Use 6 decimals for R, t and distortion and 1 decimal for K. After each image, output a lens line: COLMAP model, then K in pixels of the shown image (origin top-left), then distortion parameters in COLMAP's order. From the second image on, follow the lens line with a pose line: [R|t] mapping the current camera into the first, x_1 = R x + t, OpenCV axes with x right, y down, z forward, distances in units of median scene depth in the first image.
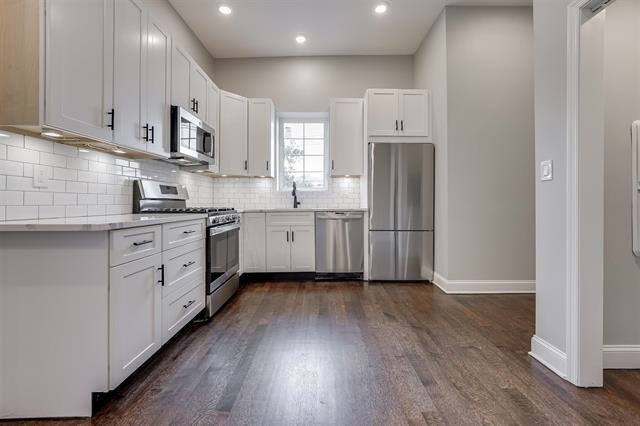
lens RADIAL K [[274.0, 0, 322.2], [0, 274.0, 204.6], [0, 0, 1]] dist [0.000878, 0.000294]
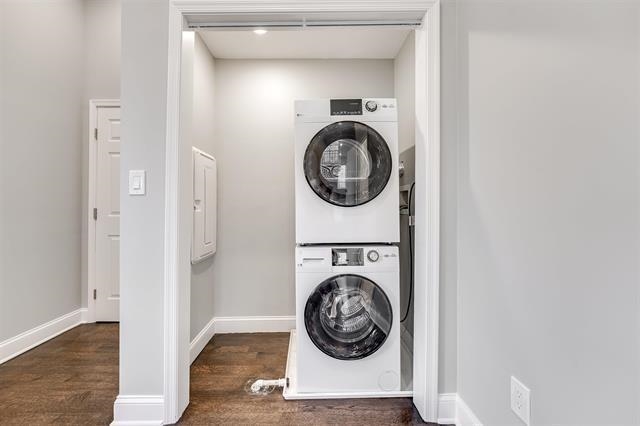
lens RADIAL K [[255.3, 0, 318.2], [0, 255.3, 206.6], [0, 0, 1]] dist [-0.000896, -0.000226]
pose [[0.000176, 0.010371, 0.999946, 0.062194], [0.010310, 0.999893, -0.010373, -0.040591], [-0.999947, 0.010312, 0.000069, 0.454024]]
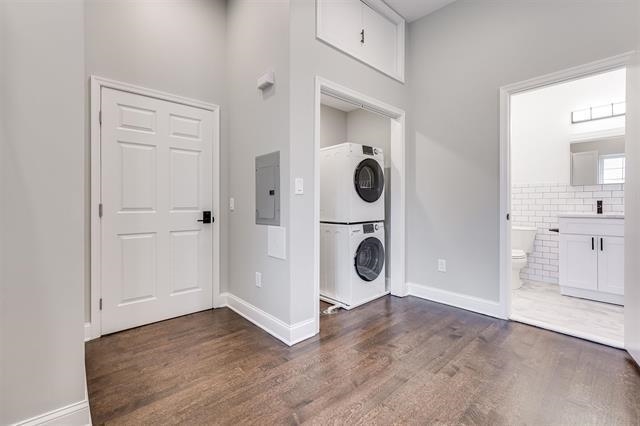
lens RADIAL K [[274.0, 0, 322.2], [0, 274.0, 204.6], [0, 0, 1]] dist [0.000878, 0.000294]
pose [[-0.666228, 0.008264, 0.745703, -0.194096], [0.015348, 0.999879, 0.002631, -0.042773], [-0.745590, 0.013198, -0.666274, 1.726622]]
